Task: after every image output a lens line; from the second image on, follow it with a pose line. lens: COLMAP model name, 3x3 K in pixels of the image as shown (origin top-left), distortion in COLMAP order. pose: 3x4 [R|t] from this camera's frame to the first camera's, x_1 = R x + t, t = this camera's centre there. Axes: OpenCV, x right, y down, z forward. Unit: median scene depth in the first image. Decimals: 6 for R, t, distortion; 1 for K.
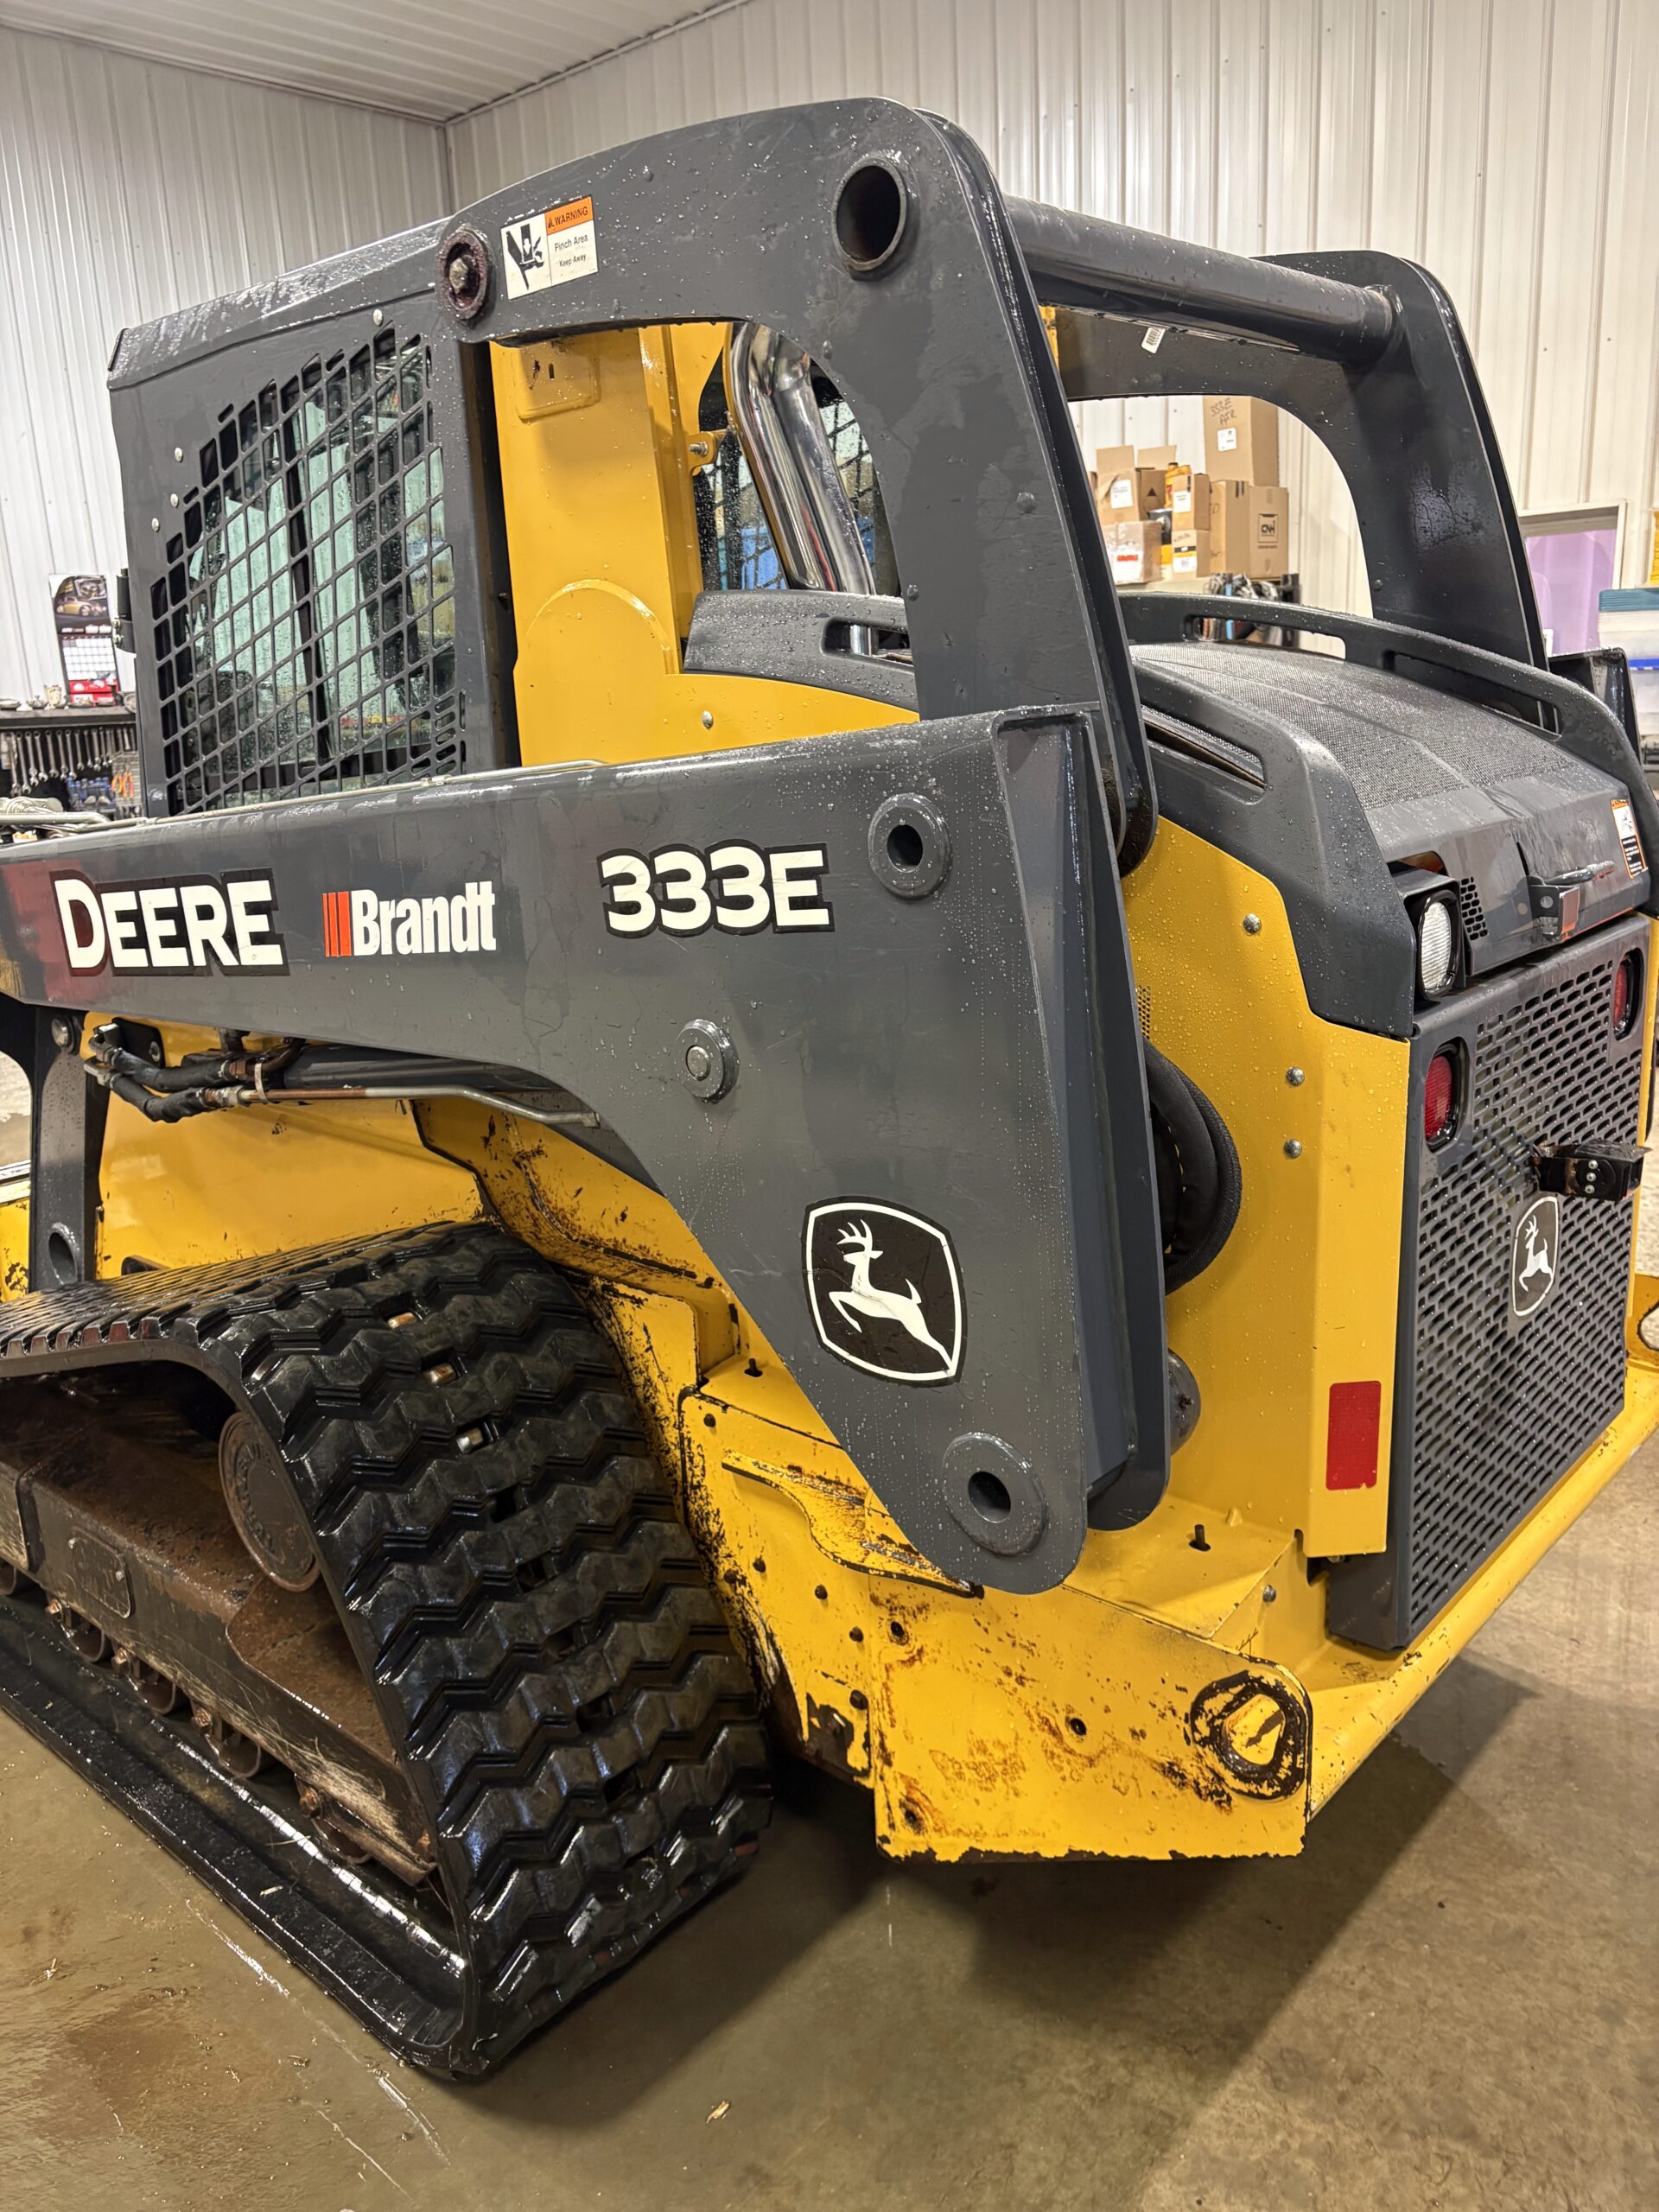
lens RADIAL K [[1678.1, 0, 829.5], [0, 1678.1, 1106.0], [0, 0, 1]] dist [0.078623, -0.111313]
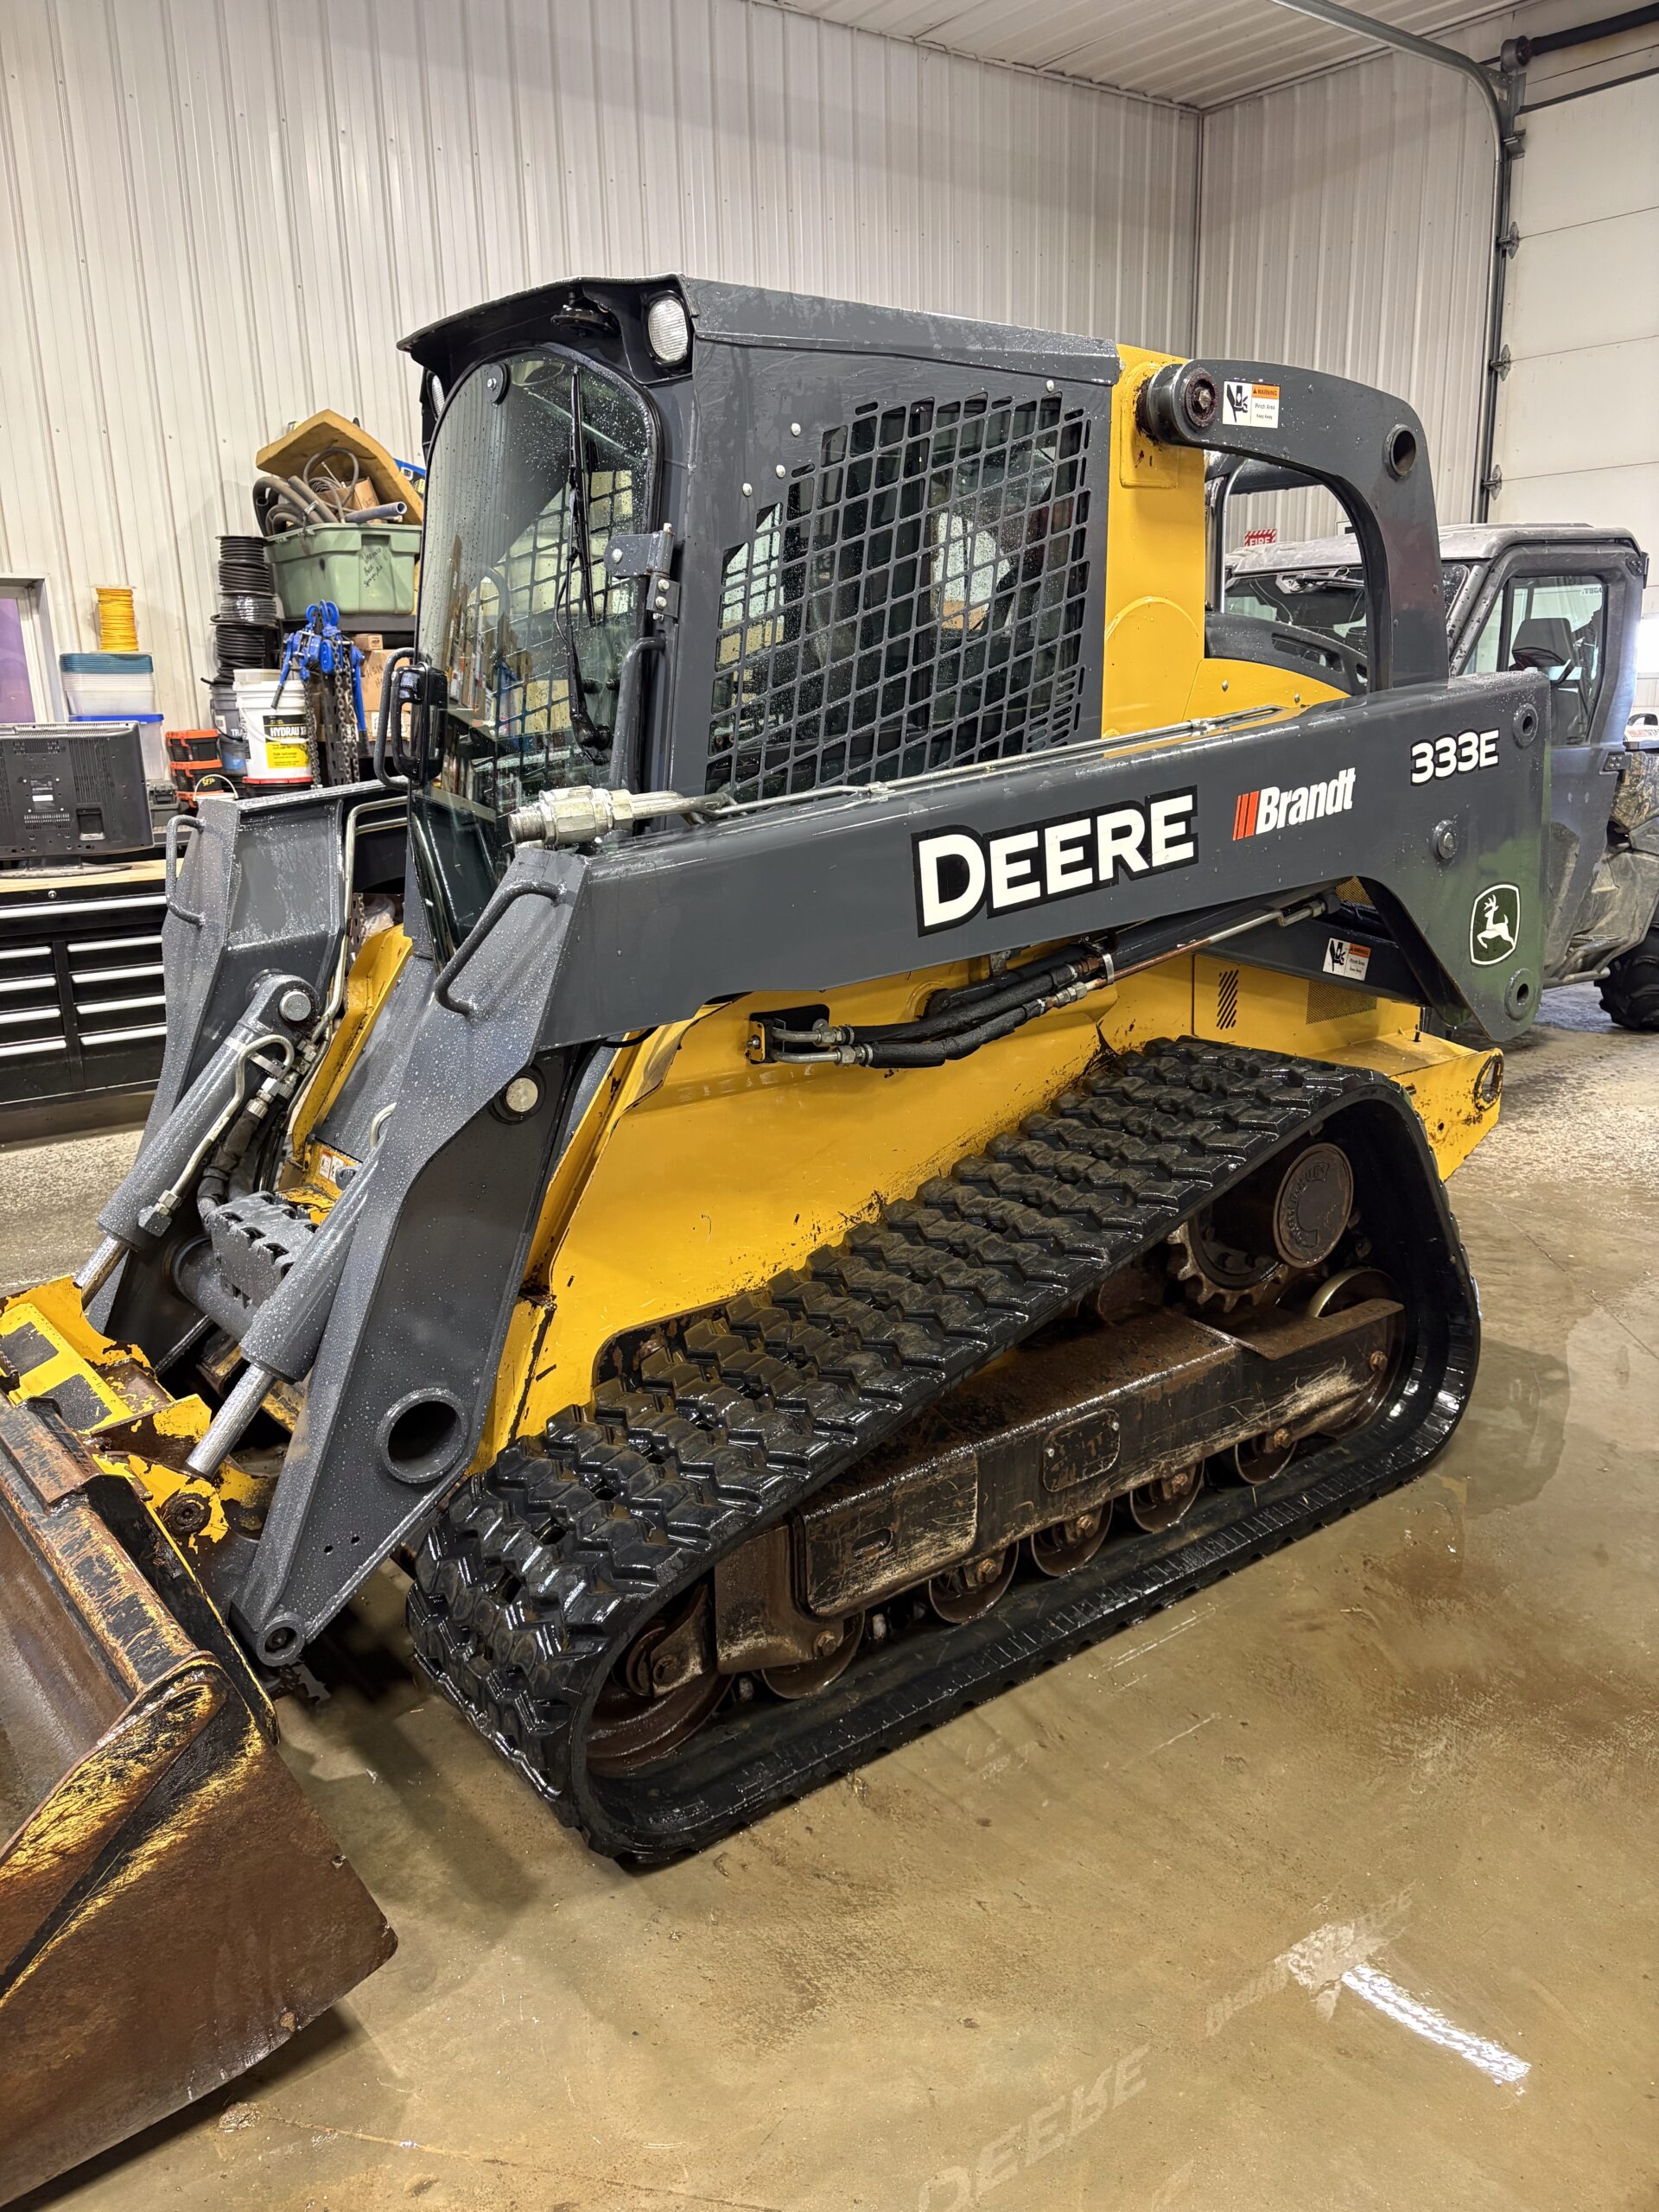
lens RADIAL K [[1669.3, 0, 829.5], [0, 1669.3, 1106.0], [0, 0, 1]] dist [0.126323, -0.255656]
pose [[0.171236, -0.202380, 0.964220, -1.985829], [0.259061, 0.953485, 0.154120, -0.202669], [-0.950561, 0.223401, 0.215700, 1.174680]]
